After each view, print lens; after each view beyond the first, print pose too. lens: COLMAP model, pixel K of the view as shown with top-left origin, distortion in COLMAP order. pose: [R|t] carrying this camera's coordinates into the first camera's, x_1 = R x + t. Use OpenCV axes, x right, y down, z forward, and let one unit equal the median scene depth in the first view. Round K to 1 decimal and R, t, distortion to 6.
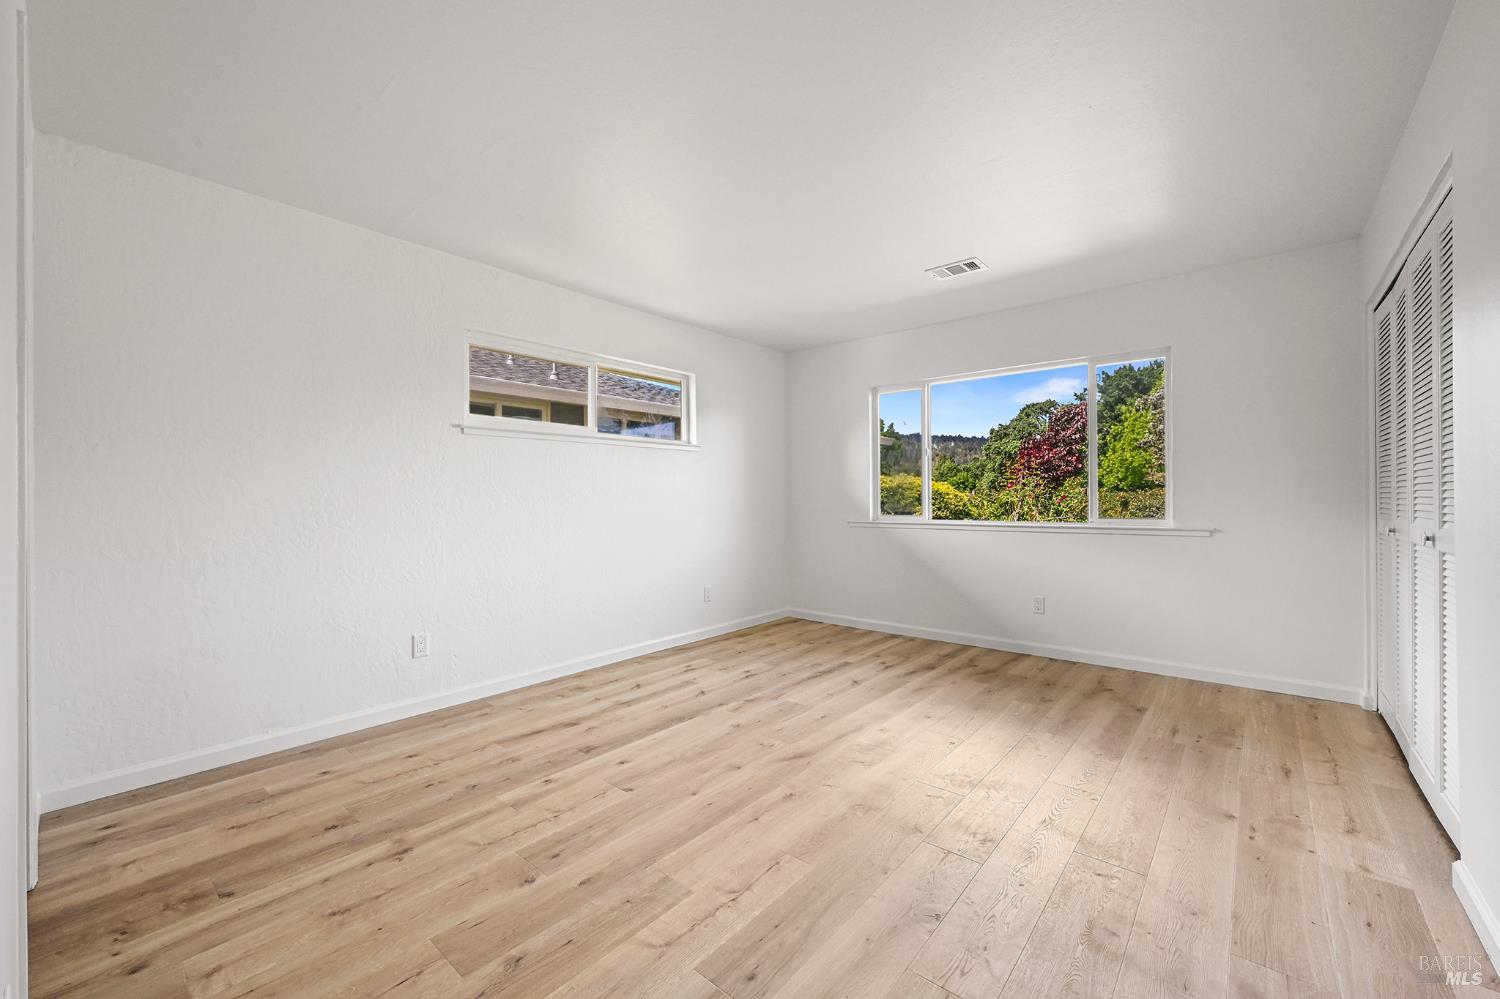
lens RADIAL K [[590.3, 0, 748.4], [0, 590.3, 498.8], [0, 0, 1]] dist [0.000191, 0.000961]
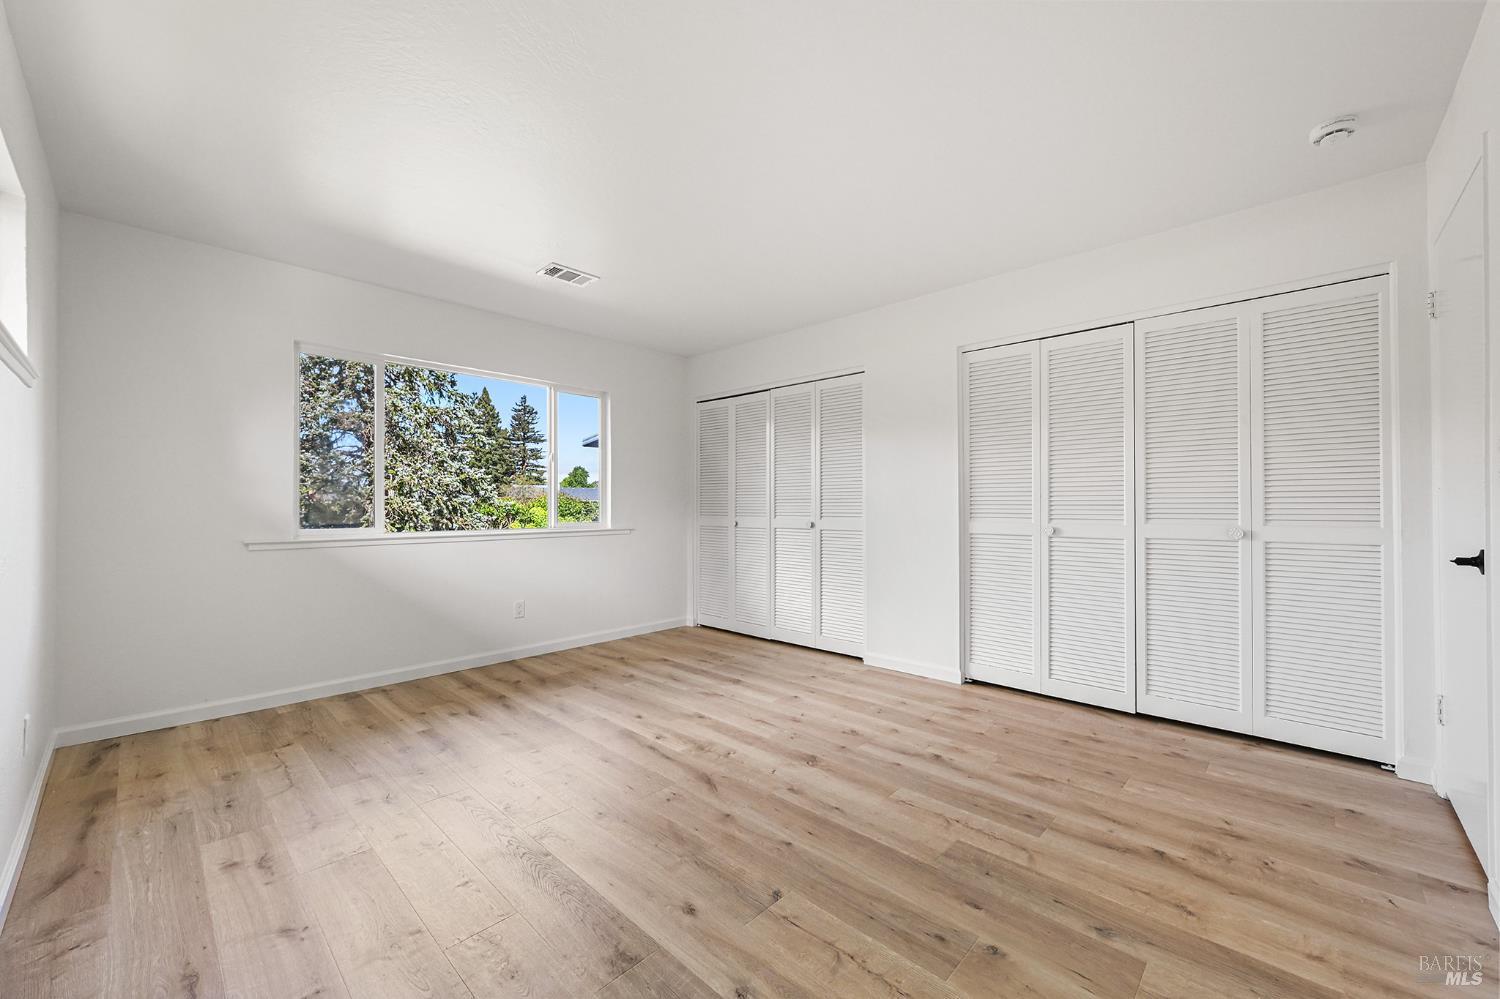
lens RADIAL K [[590.3, 0, 746.6], [0, 590.3, 501.3], [0, 0, 1]] dist [0.000191, 0.000961]
pose [[0.053639, 0.013590, 0.998468, -0.780288], [0.001076, 0.999906, -0.013668, 0.008482], [-0.998560, 0.001808, 0.053619, 0.818930]]
